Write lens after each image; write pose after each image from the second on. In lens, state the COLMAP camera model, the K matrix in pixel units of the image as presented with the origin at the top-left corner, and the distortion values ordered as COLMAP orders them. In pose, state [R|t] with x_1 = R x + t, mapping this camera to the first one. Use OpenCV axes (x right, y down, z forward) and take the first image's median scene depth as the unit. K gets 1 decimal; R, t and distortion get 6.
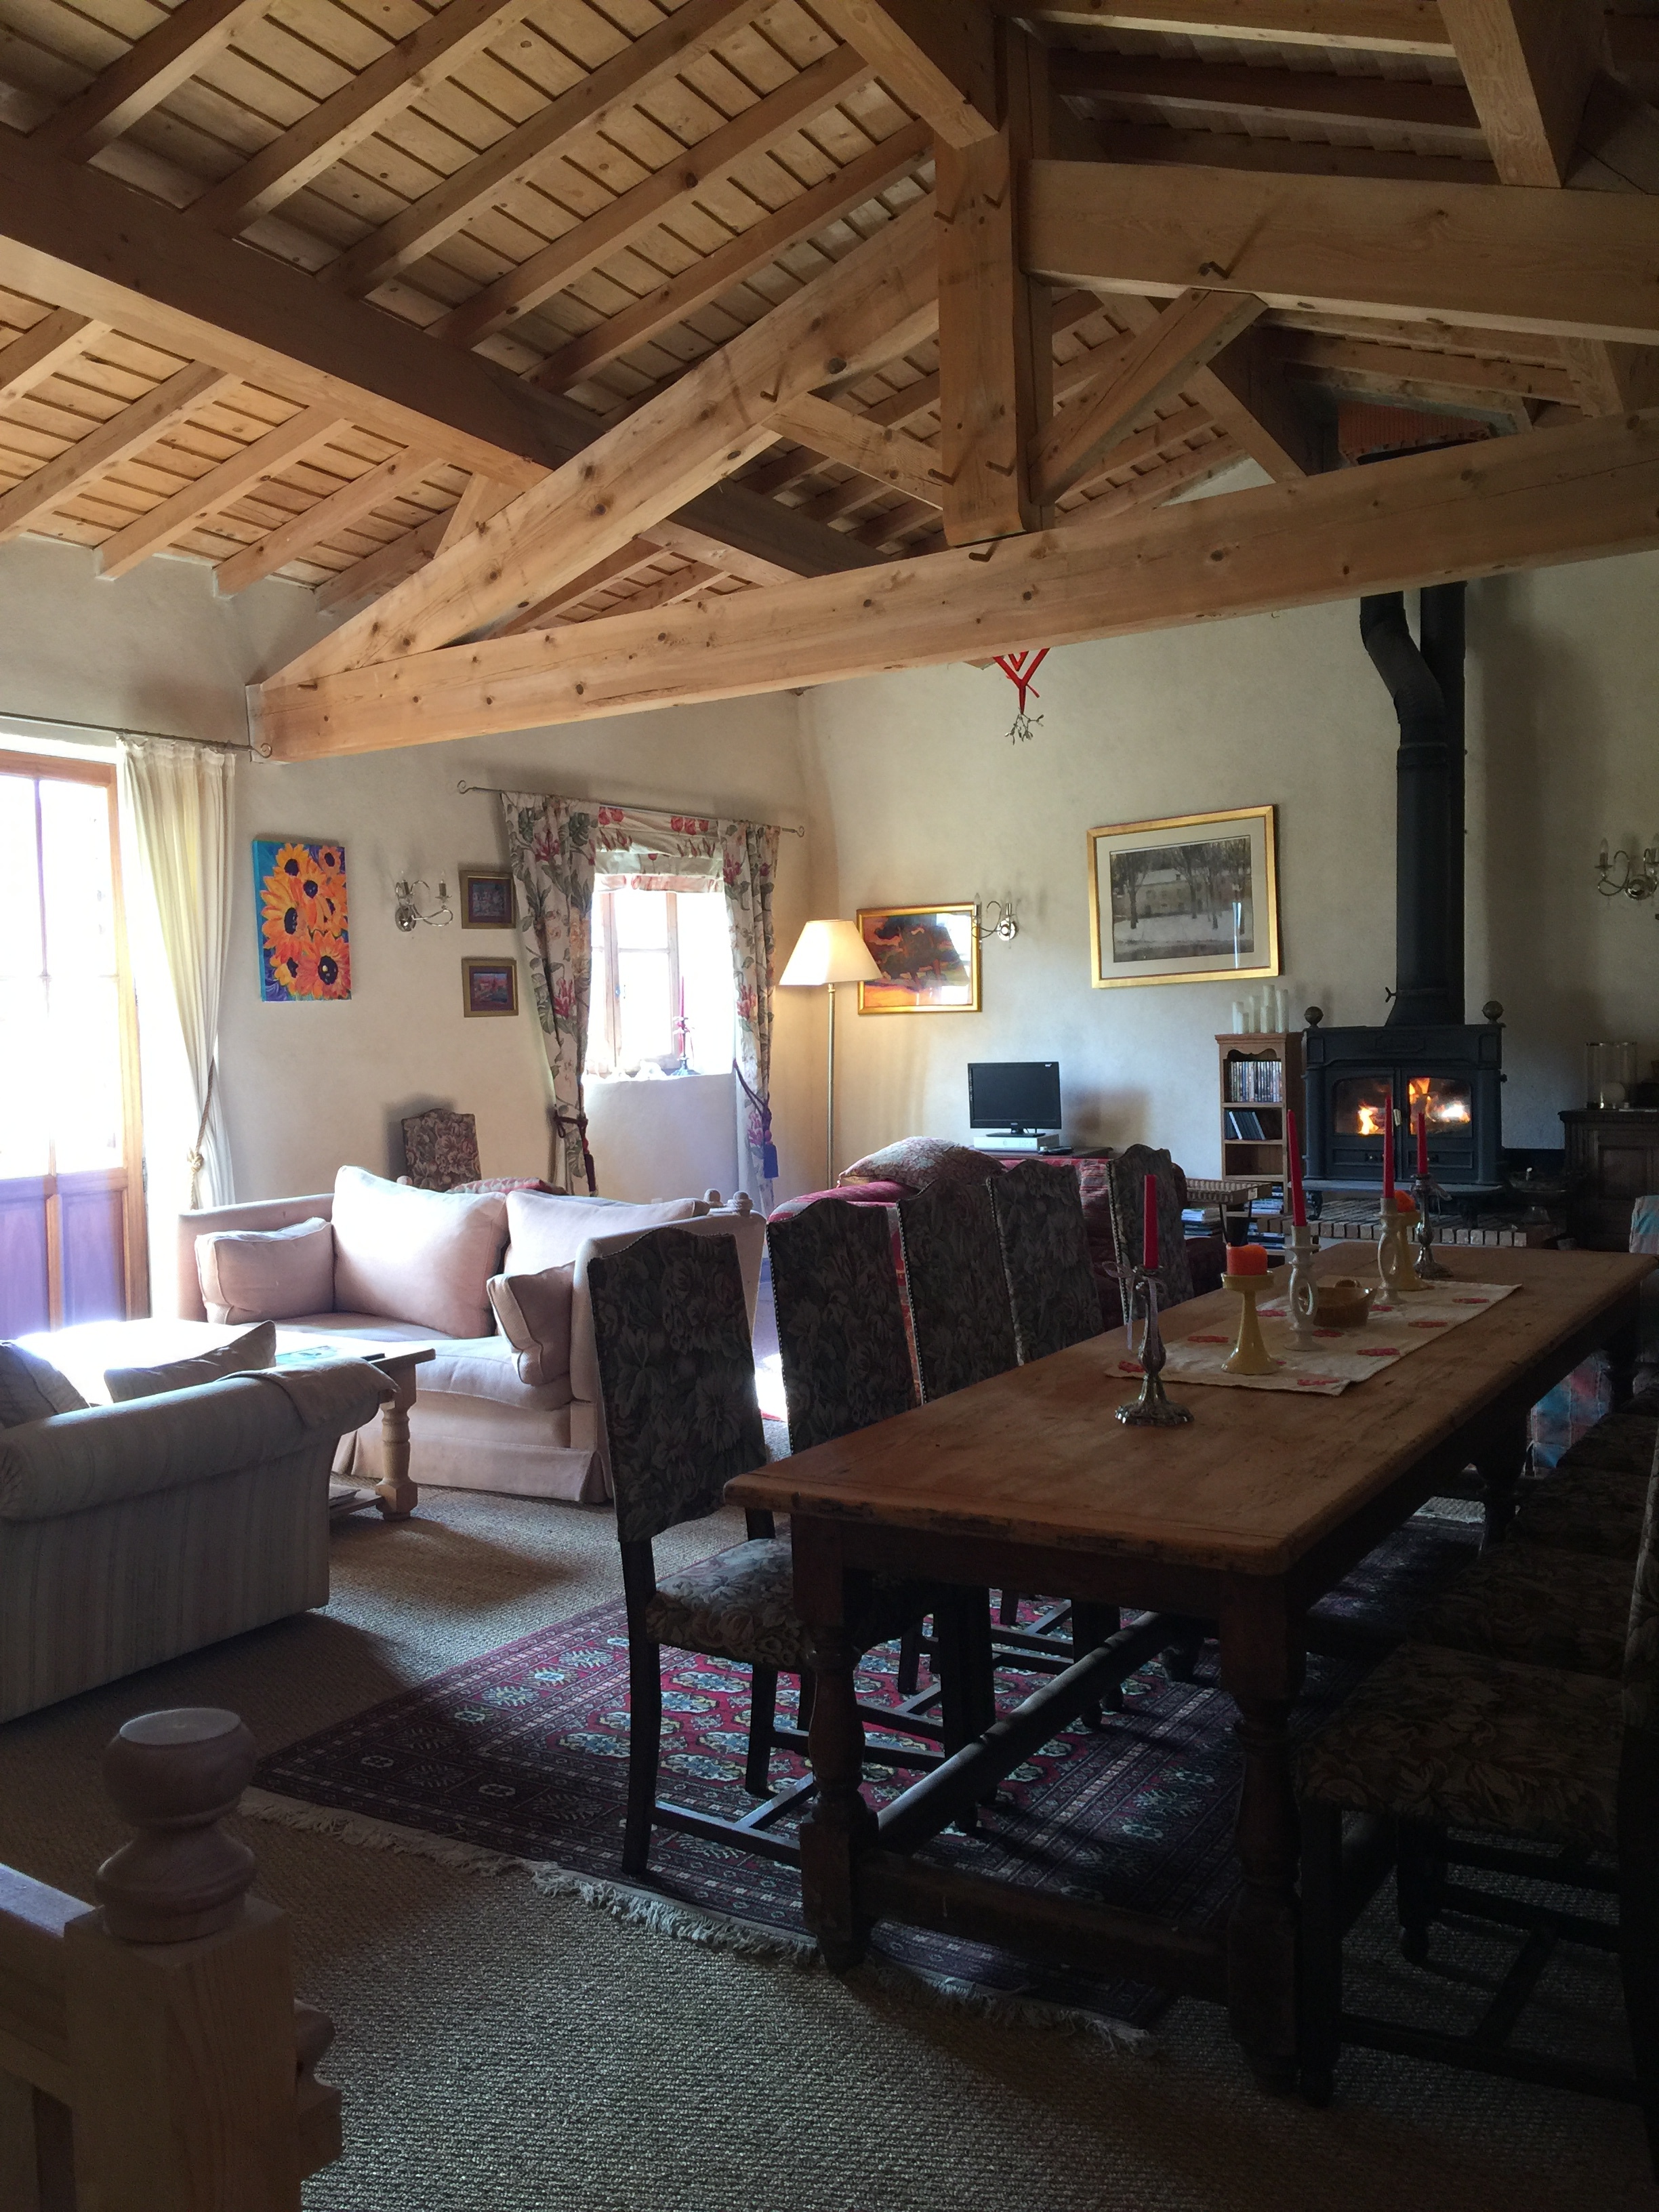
lens RADIAL K [[1893.7, 0, 816.5], [0, 1893.7, 1103.6], [0, 0, 1]] dist [0.065267, -0.066738]
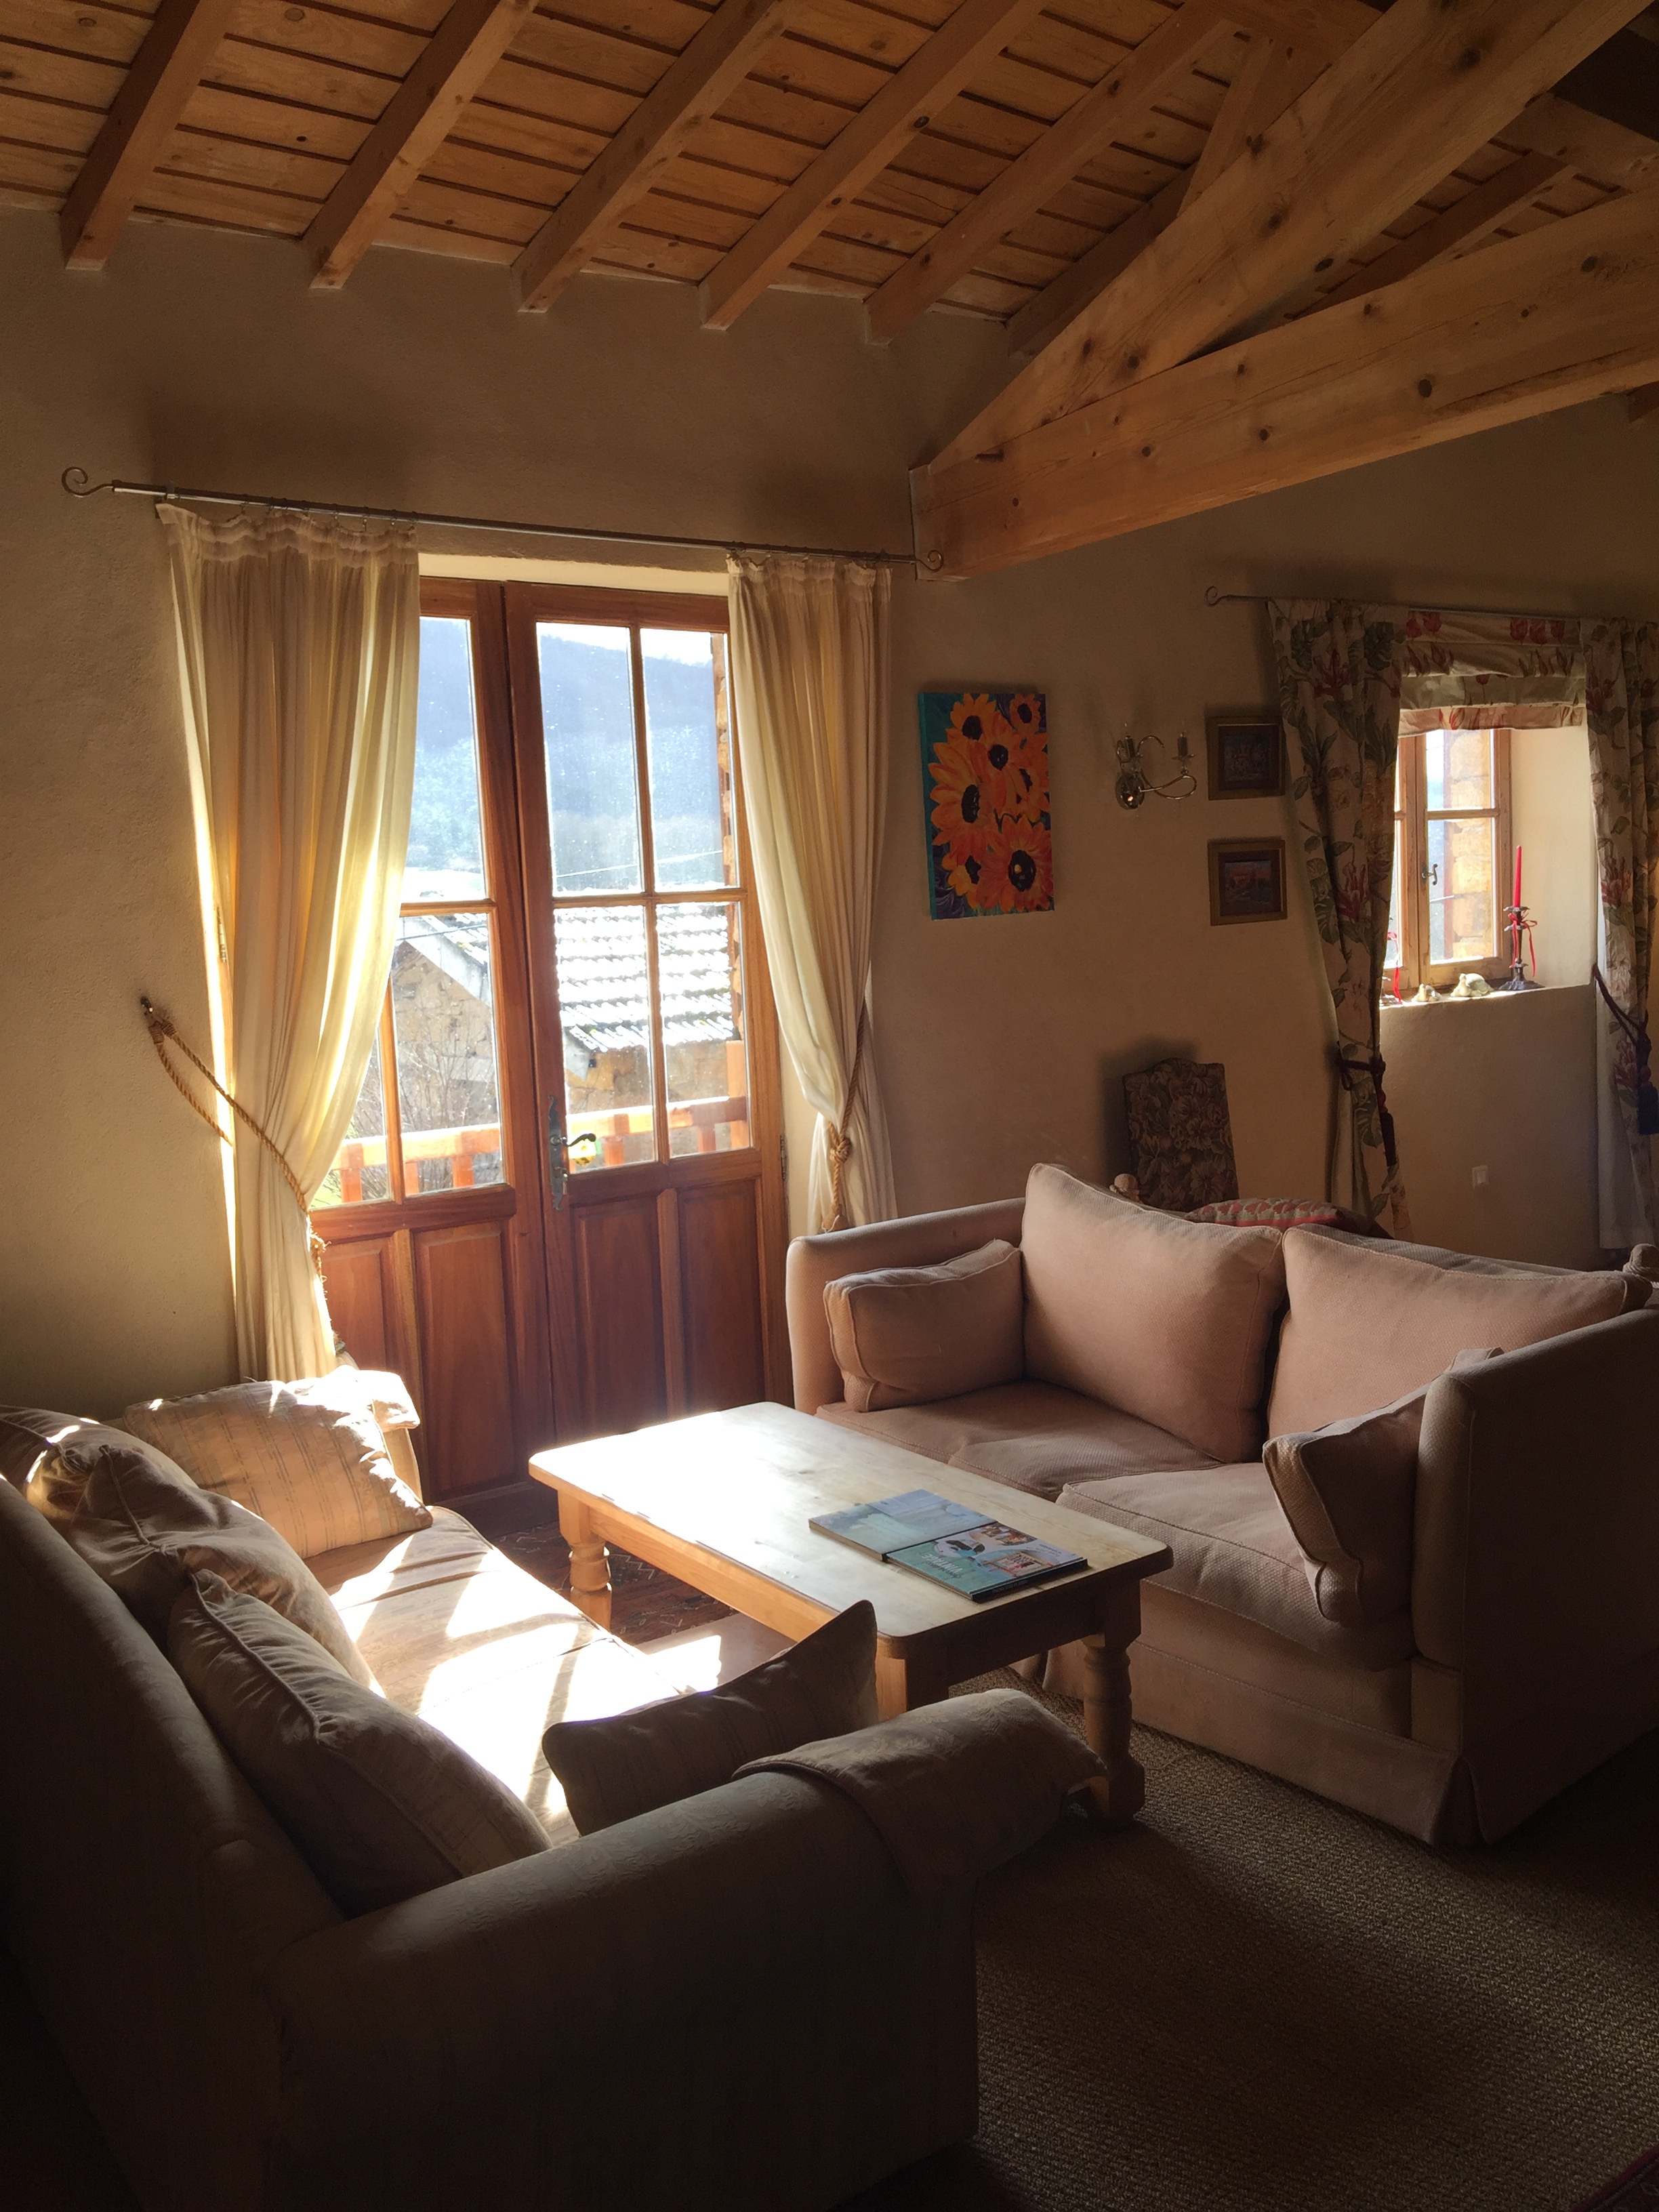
lens RADIAL K [[1893.7, 0, 827.7], [0, 1893.7, 1103.1], [0, 0, 1]] dist [0.065267, -0.066738]
pose [[0.930560, 0.017889, -0.365702, -0.065179], [0.010794, 0.997031, 0.076239, -0.039780], [0.365980, -0.074892, 0.927604, 0.318229]]
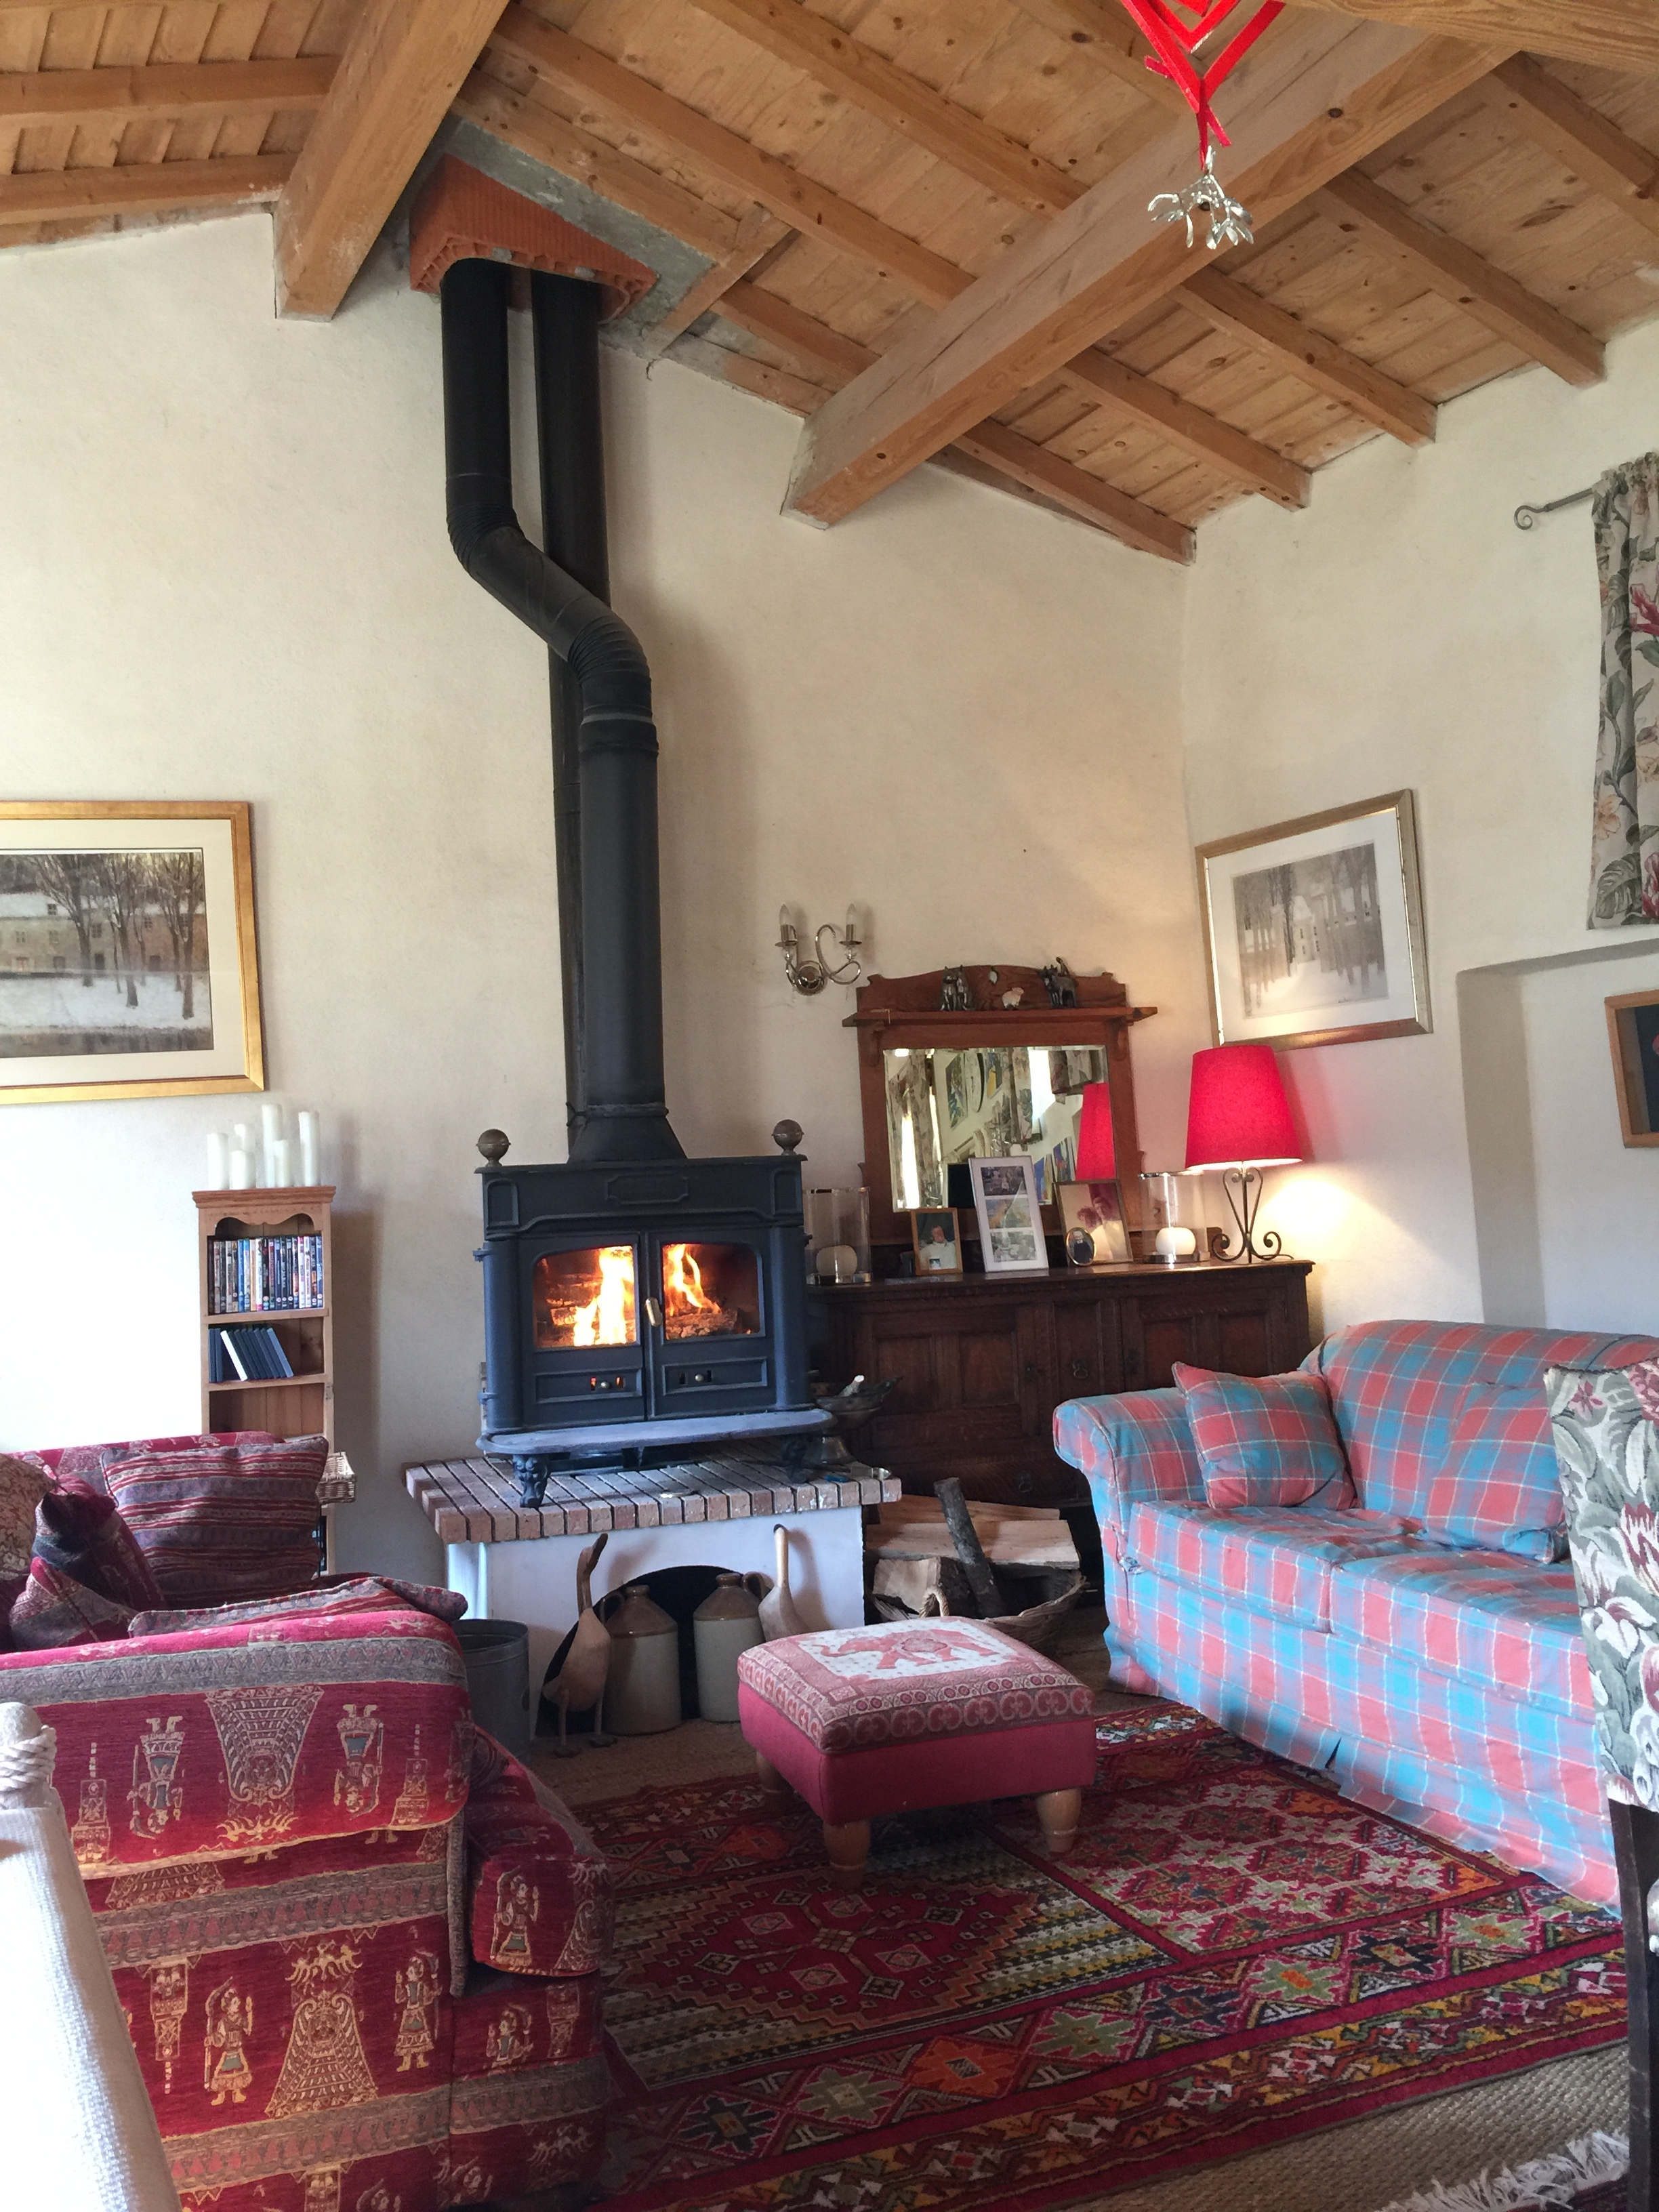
lens RADIAL K [[1893.7, 0, 830.0], [0, 1893.7, 1101.1], [0, 0, 1]] dist [0.065267, -0.066738]
pose [[0.566133, 0.036468, 0.823507, -0.305236], [0.060405, 0.994500, -0.085566, -0.008969], [-0.822098, 0.098186, 0.560816, 1.178124]]
